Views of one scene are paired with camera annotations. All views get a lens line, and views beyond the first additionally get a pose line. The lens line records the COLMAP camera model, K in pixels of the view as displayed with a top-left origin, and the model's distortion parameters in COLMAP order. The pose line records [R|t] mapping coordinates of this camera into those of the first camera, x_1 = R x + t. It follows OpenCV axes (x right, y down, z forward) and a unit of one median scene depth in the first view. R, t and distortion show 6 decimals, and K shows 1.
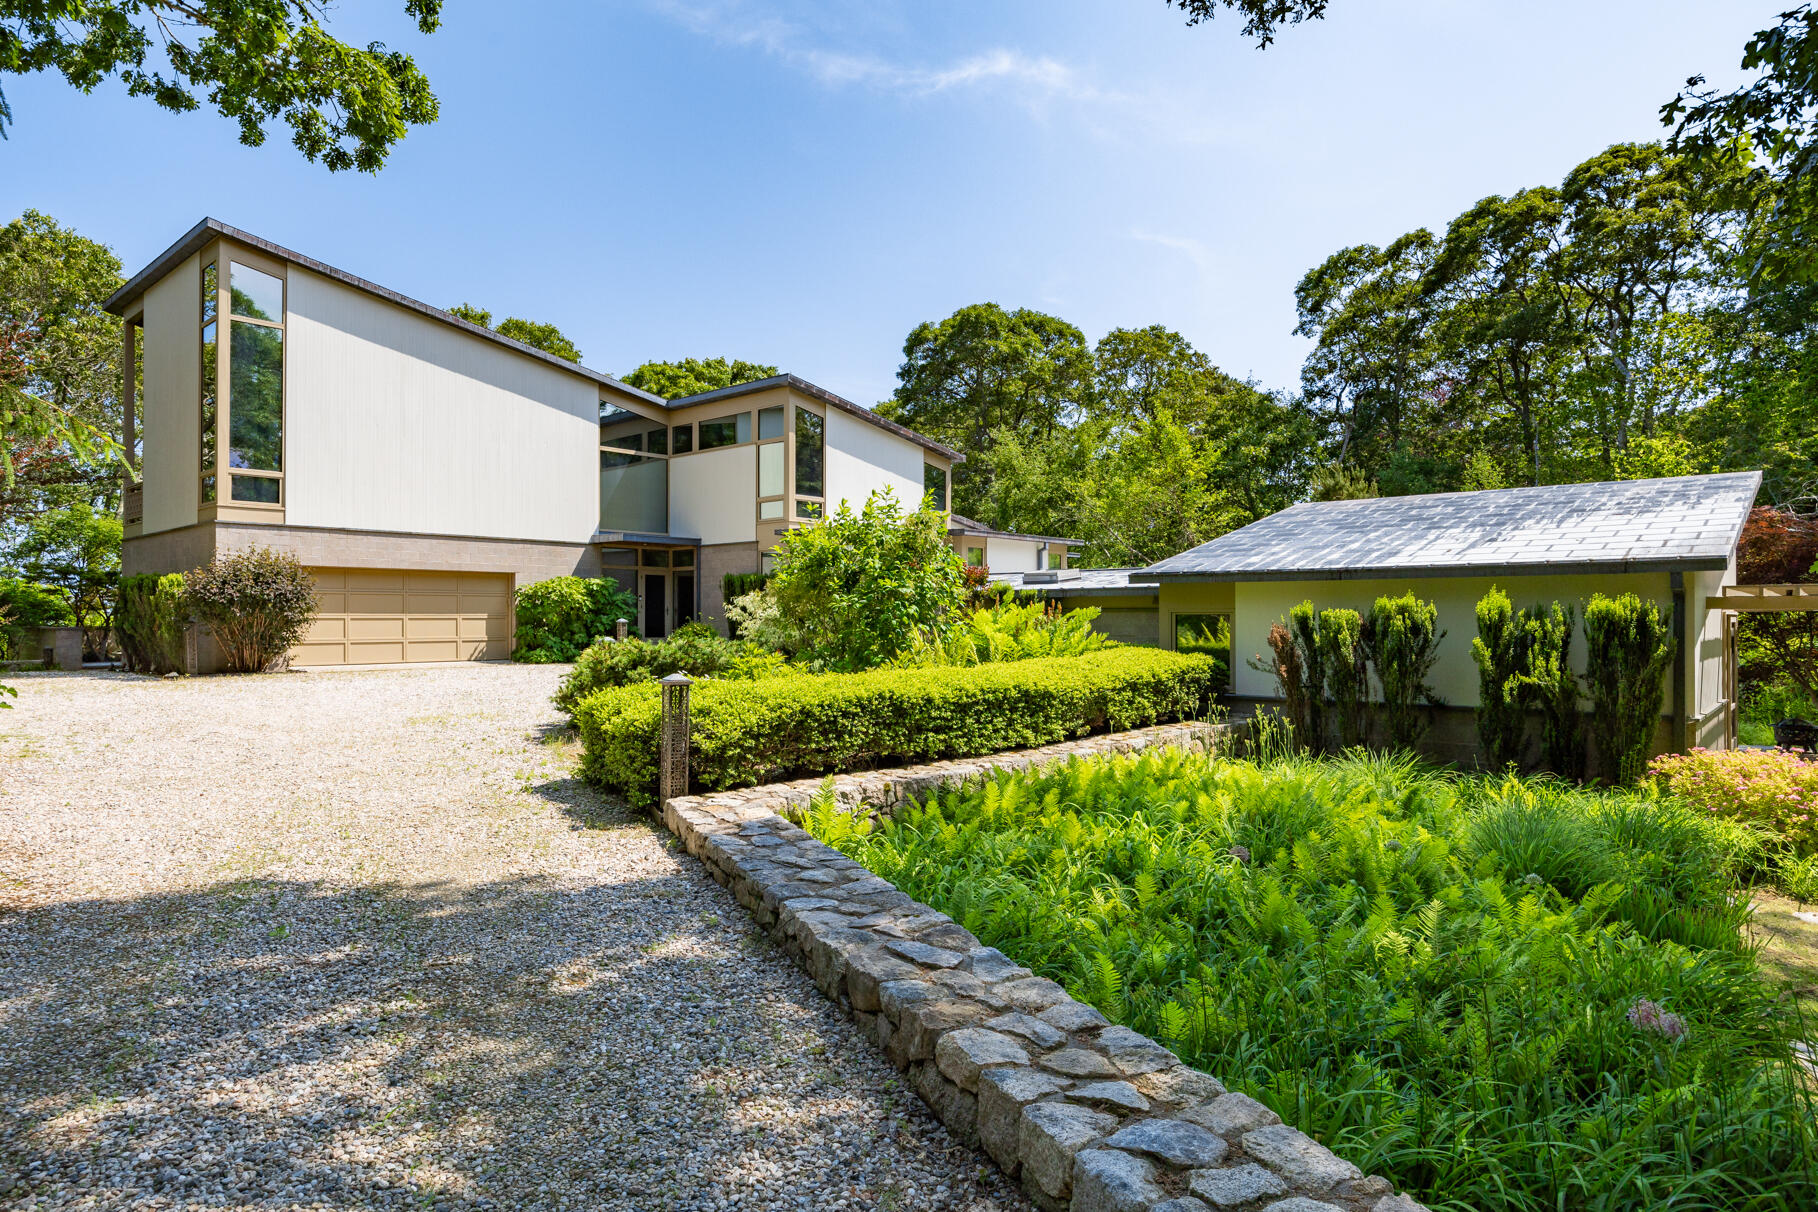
lens RADIAL K [[1079.4, 0, 912.3], [0, 1079.4, 591.2], [0, 0, 1]] dist [0.055846, -0.000347]
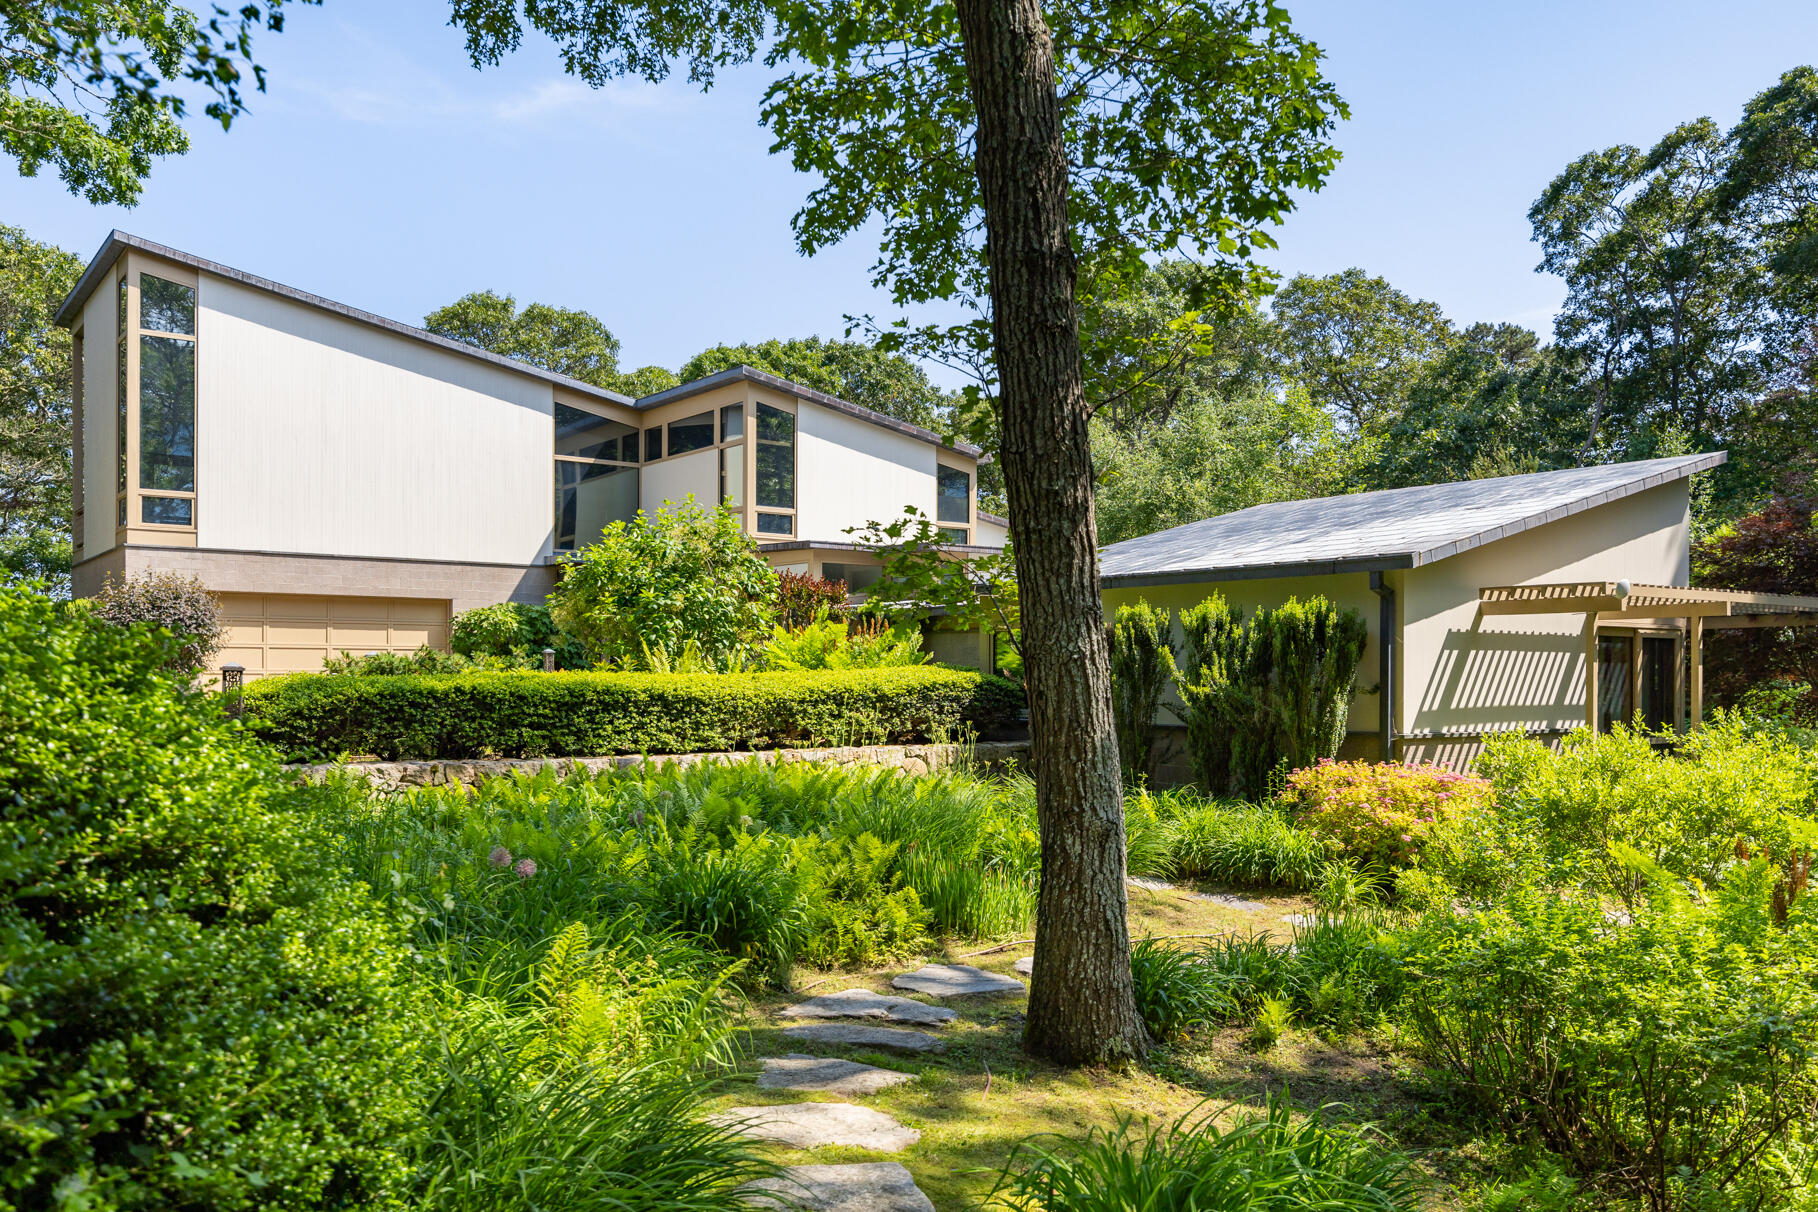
lens RADIAL K [[1490.0, 0, 905.8], [0, 1490.0, 616.8], [0, 0, 1]] dist [0.090414, 0.002246]
pose [[0.979088, -0.003280, -0.203411, 0.248836], [0.000072, 0.999876, -0.015776, 0.016869], [0.203438, 0.015431, 0.978966, -0.129541]]
